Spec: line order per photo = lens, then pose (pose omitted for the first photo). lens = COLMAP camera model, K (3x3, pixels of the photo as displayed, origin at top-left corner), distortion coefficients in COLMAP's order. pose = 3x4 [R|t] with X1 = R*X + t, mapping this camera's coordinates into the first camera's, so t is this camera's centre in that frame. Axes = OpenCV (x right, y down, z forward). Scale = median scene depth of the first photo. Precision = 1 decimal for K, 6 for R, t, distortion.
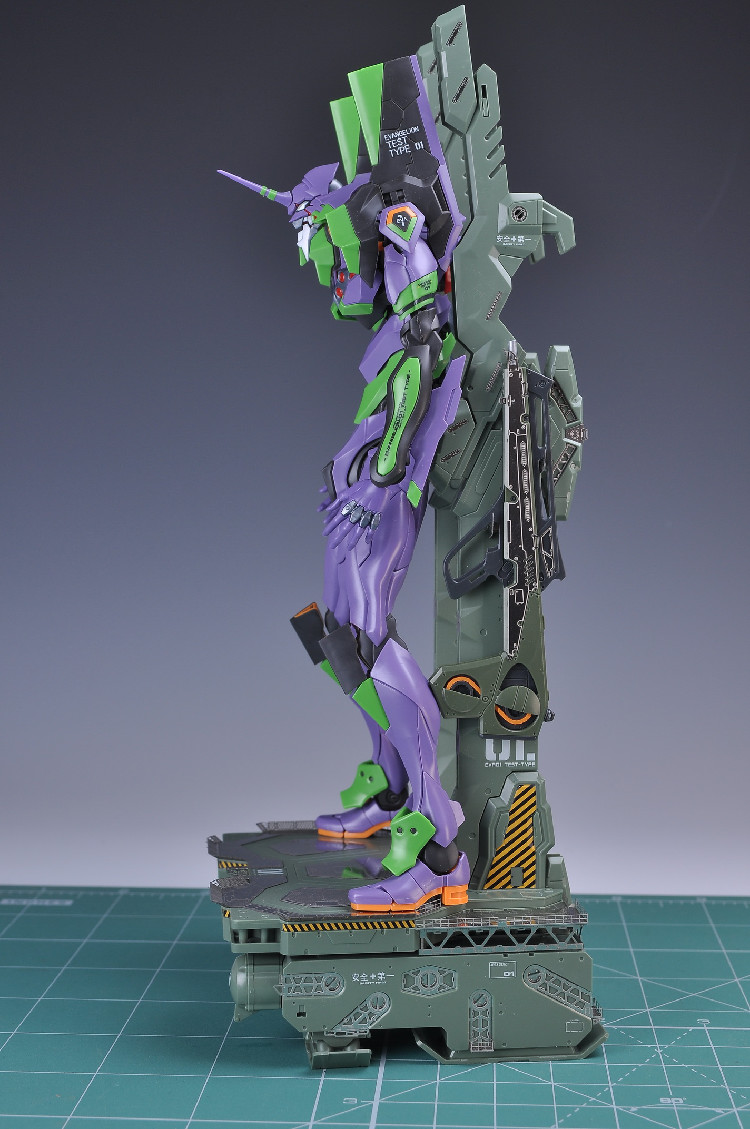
lens RADIAL K [[1864.4, 0, 375.0], [0, 1864.4, 564.5], [0, 0, 1]] dist [0.002712, -0.103239]
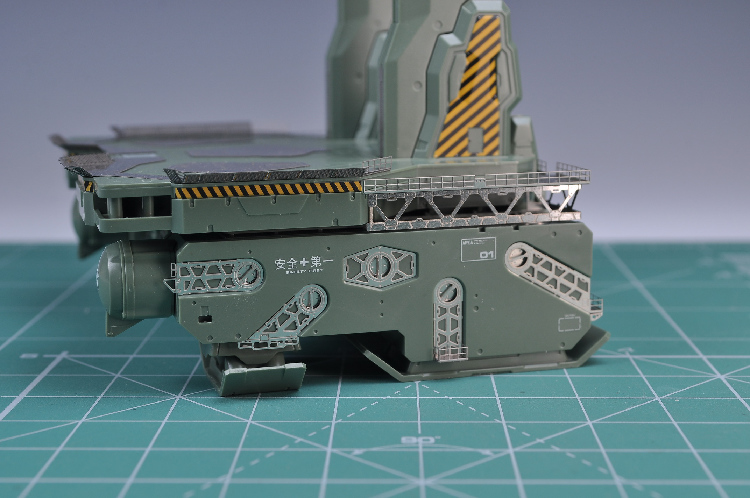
lens RADIAL K [[1372.3, 0, 375.0], [0, 1372.3, 249.0], [0, 0, 1]] dist [-0.222159, 0.044369]
pose [[0.985569, -0.035431, 0.165526, -0.060219], [0.019613, 0.995165, 0.096240, 0.164865], [-0.168136, -0.091605, 0.981498, 0.481251]]
